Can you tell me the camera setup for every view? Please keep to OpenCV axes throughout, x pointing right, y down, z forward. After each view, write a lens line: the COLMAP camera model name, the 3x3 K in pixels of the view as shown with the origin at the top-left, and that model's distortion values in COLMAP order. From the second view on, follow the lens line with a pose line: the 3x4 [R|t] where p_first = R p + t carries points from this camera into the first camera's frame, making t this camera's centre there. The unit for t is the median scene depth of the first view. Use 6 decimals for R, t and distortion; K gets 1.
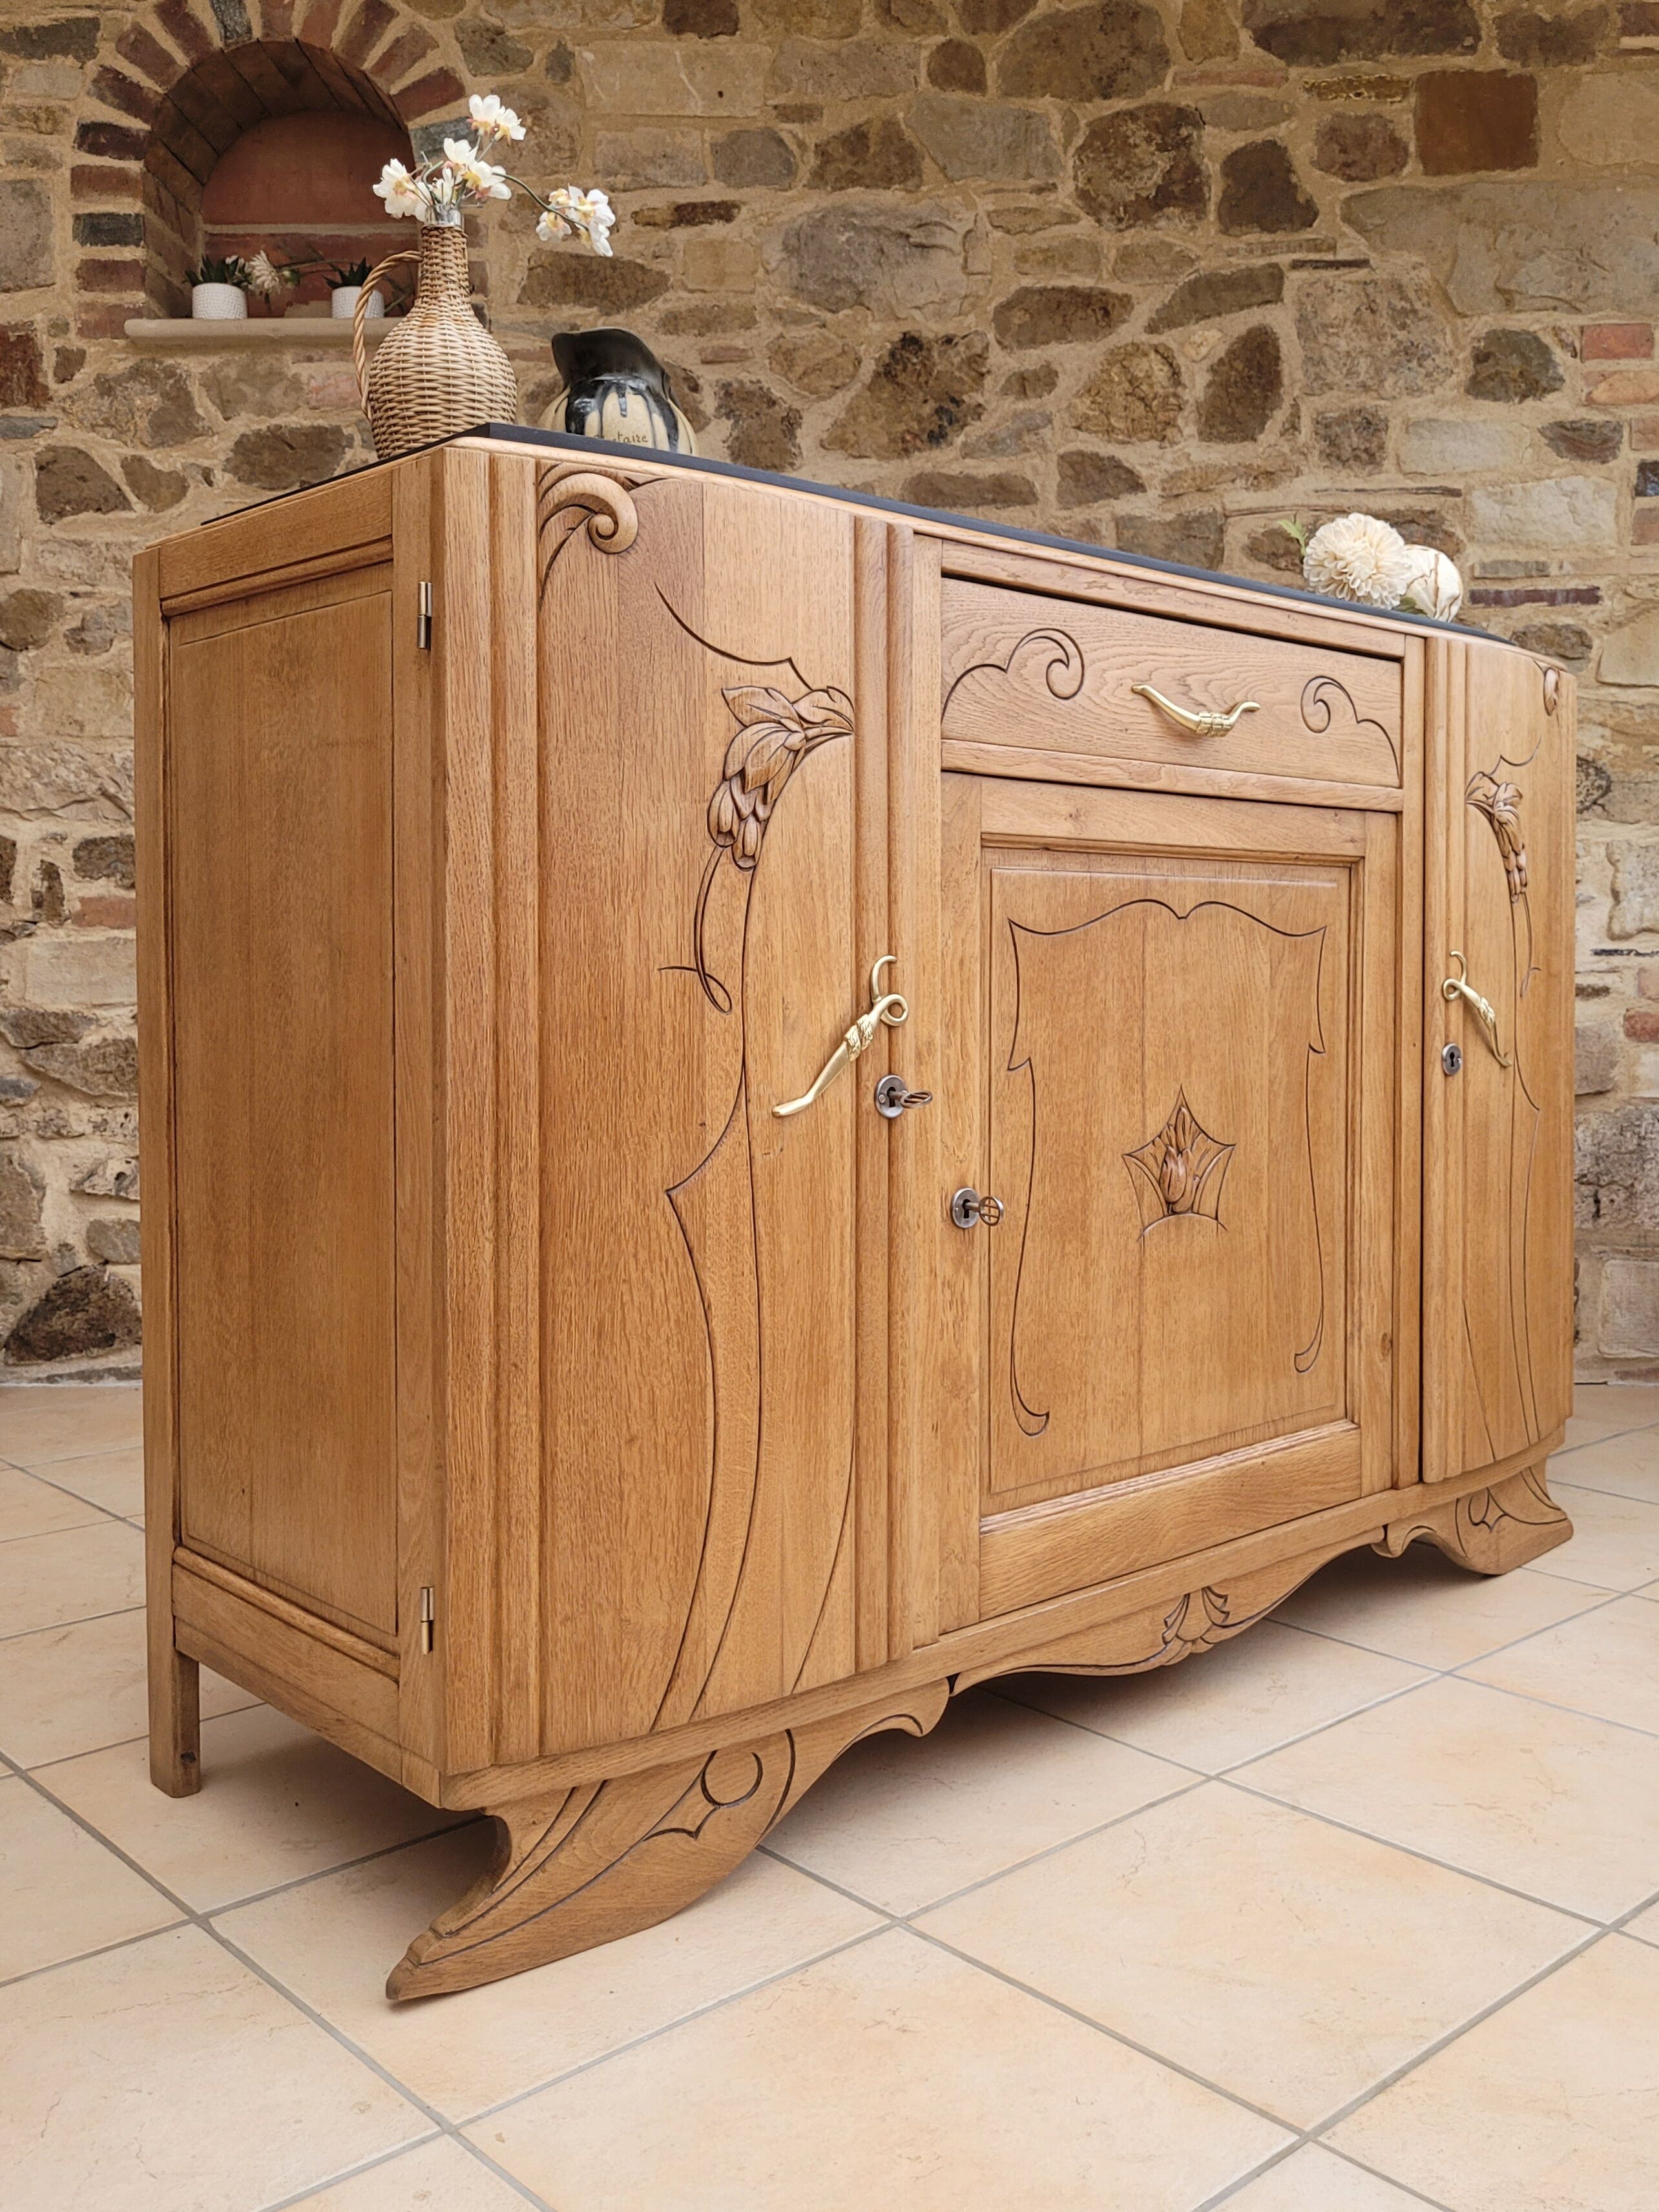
lens RADIAL K [[1965.3, 0, 948.2], [0, 1965.3, 1025.1], [0, 0, 1]] dist [0.047158, -0.046396]
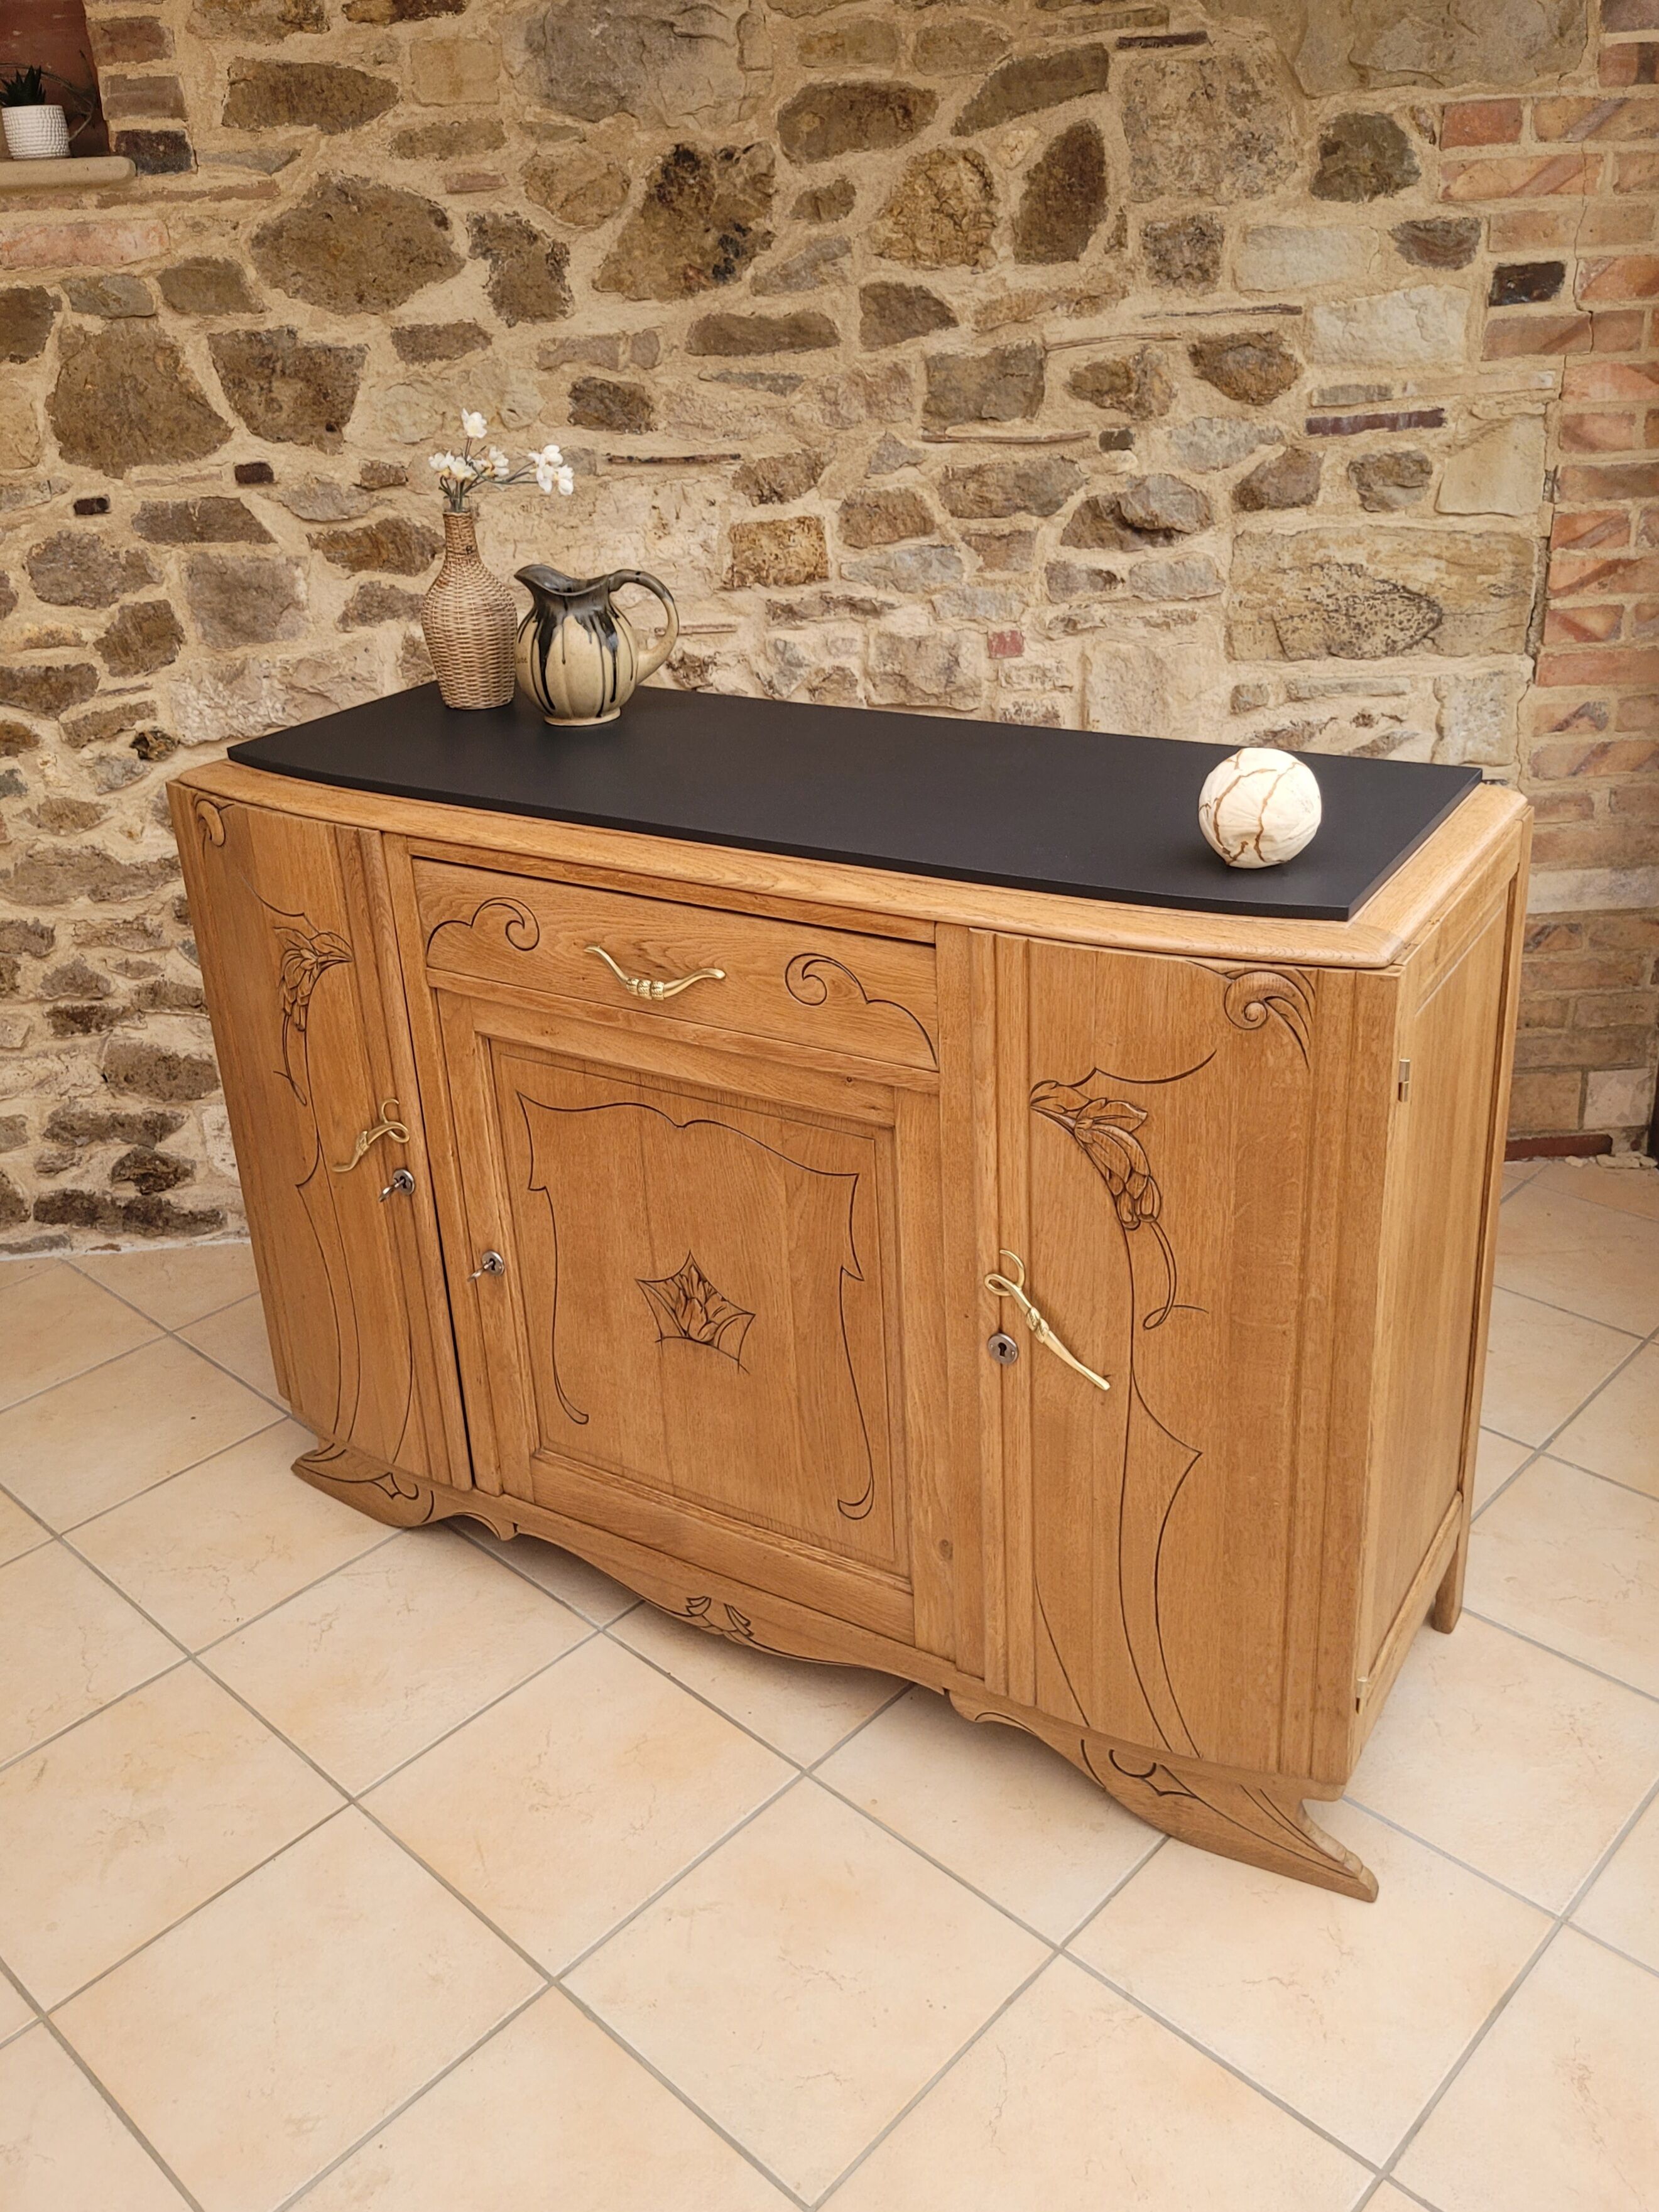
lens RADIAL K [[1908.2, 0, 859.3], [0, 1908.2, 1003.3], [0, 0, 1]] dist [0.049160, -0.048371]
pose [[0.997431, -0.062900, 0.034278, 0.005188], [0.046387, 0.931786, 0.360033, -0.300475], [-0.054586, -0.357518, 0.932310, 0.068613]]
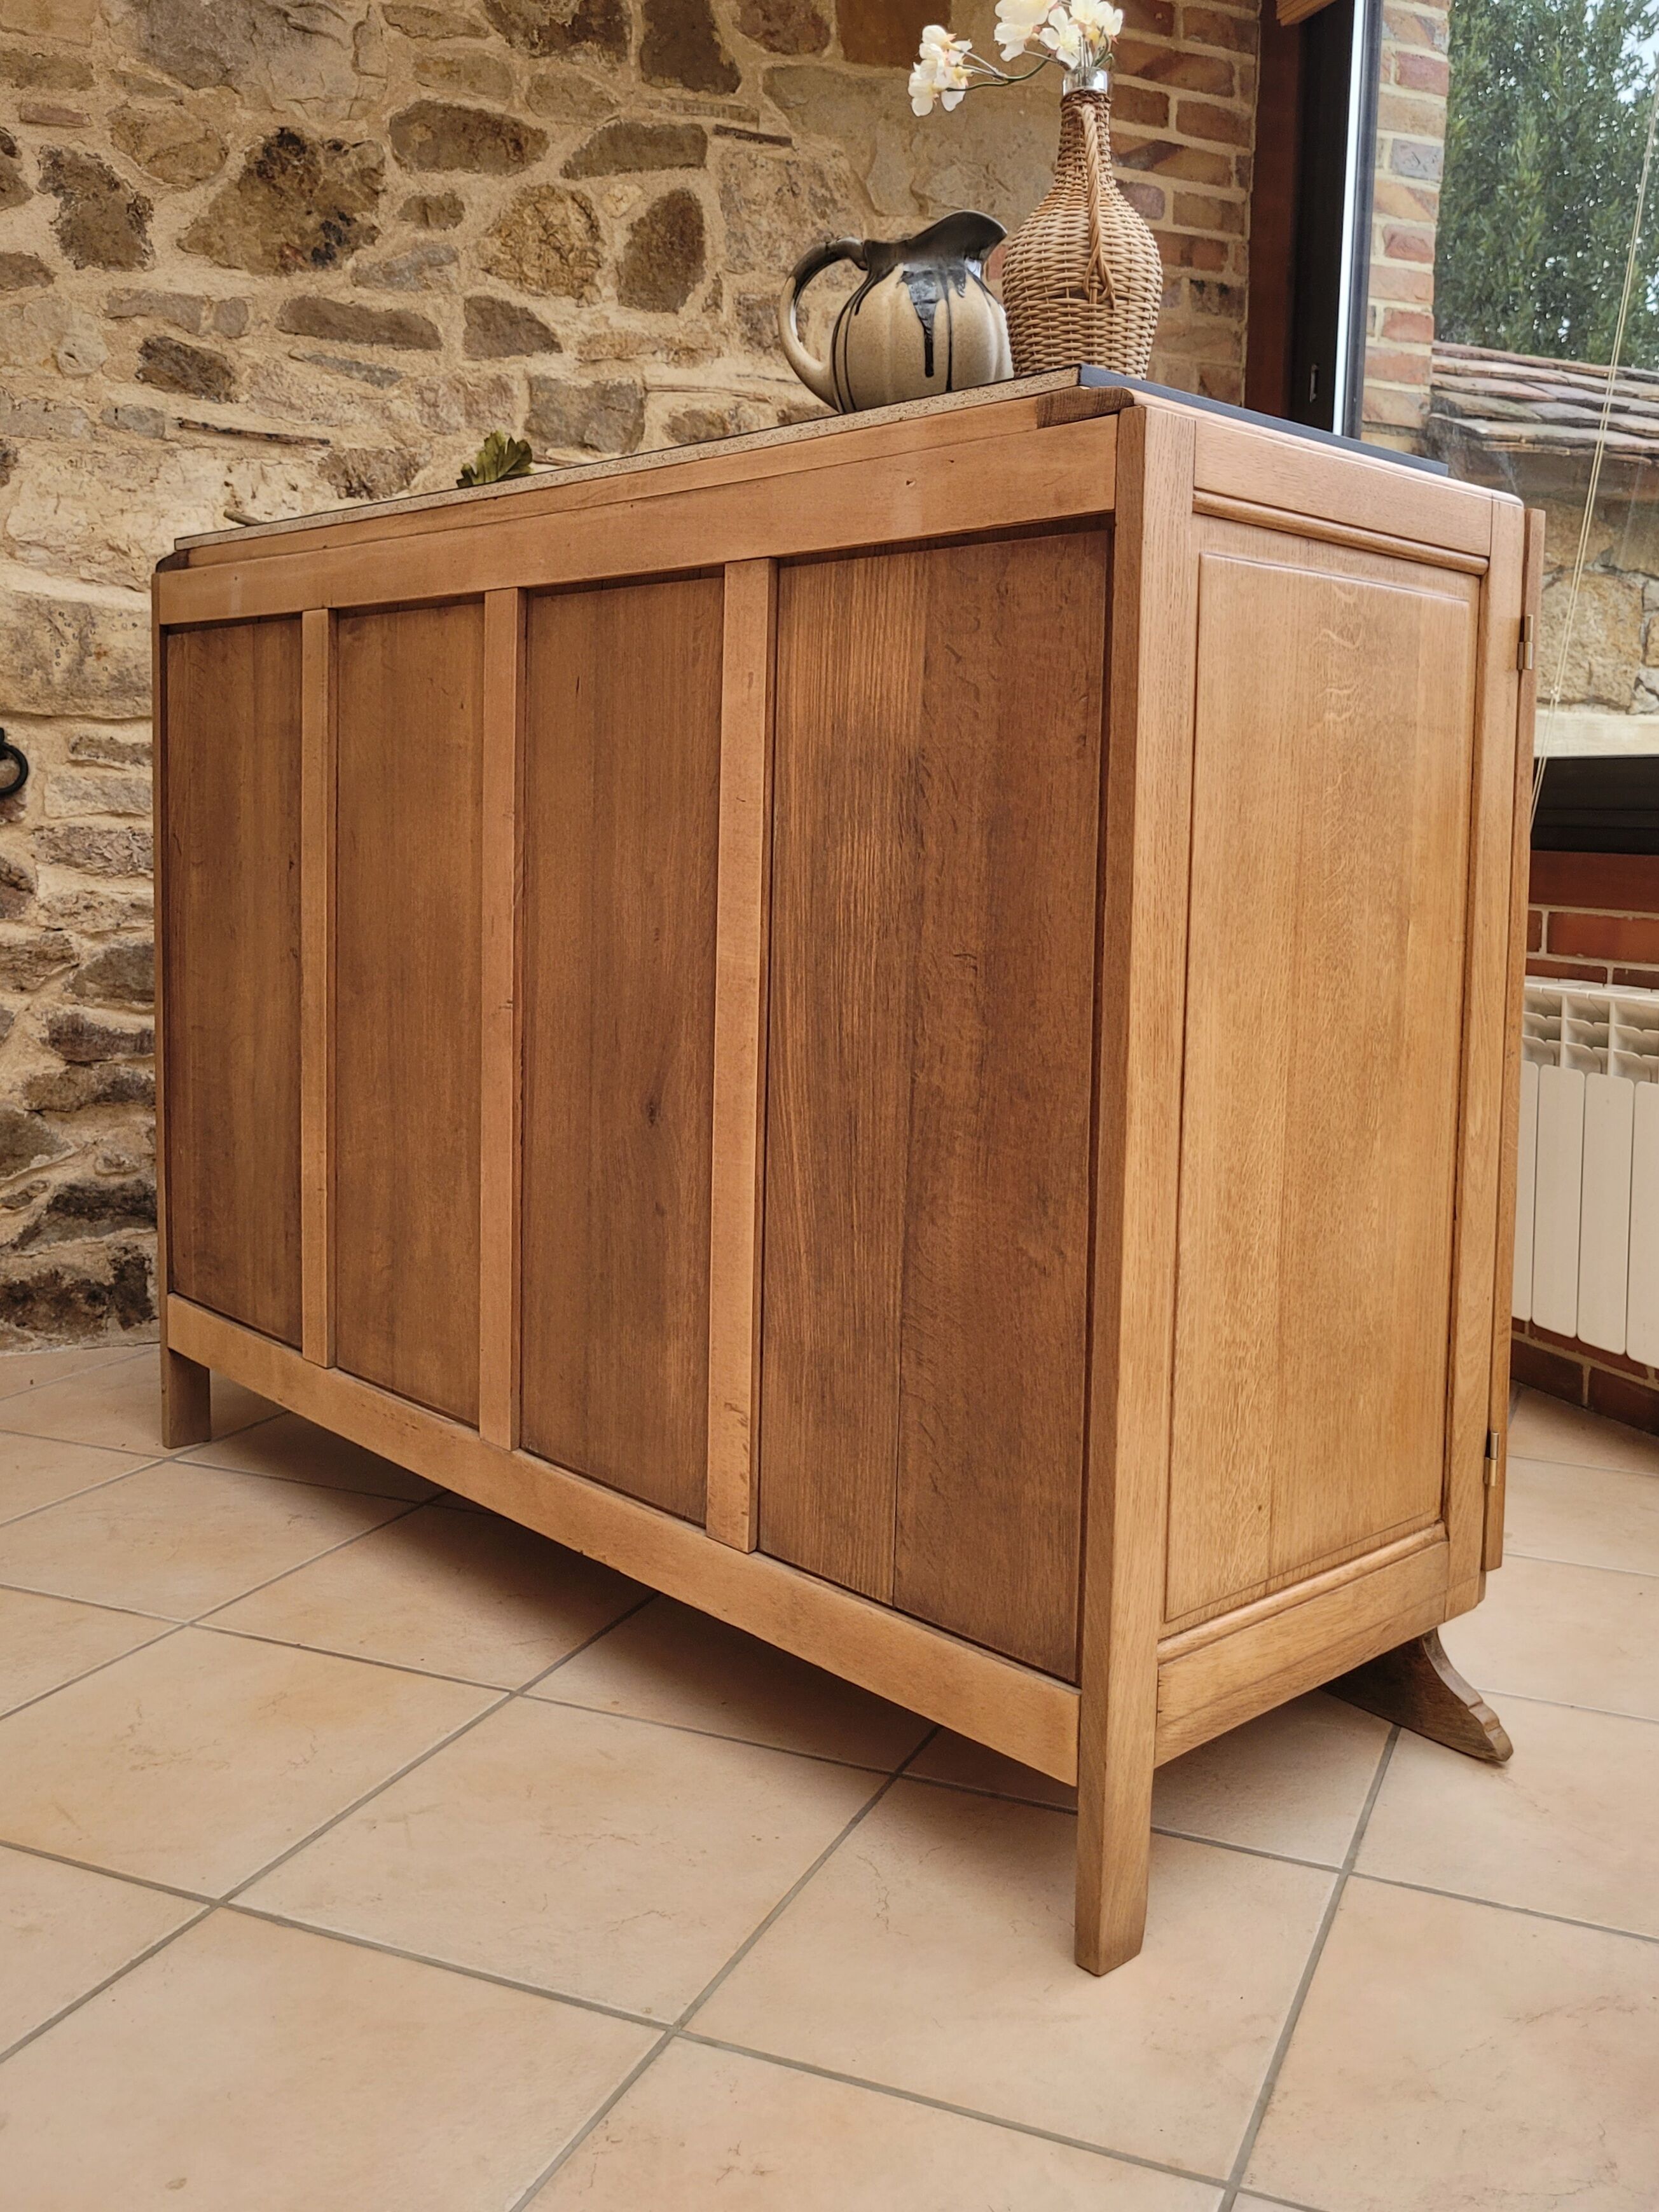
lens RADIAL K [[1936.3, 0, 951.4], [0, 1936.3, 988.6], [0, 0, 1]] dist [0.040407, -0.039334]
pose [[0.906116, -0.011107, 0.422883, -0.122444], [-0.011948, 0.998585, 0.051827, -0.023318], [-0.422860, -0.052014, 0.904701, 0.086420]]
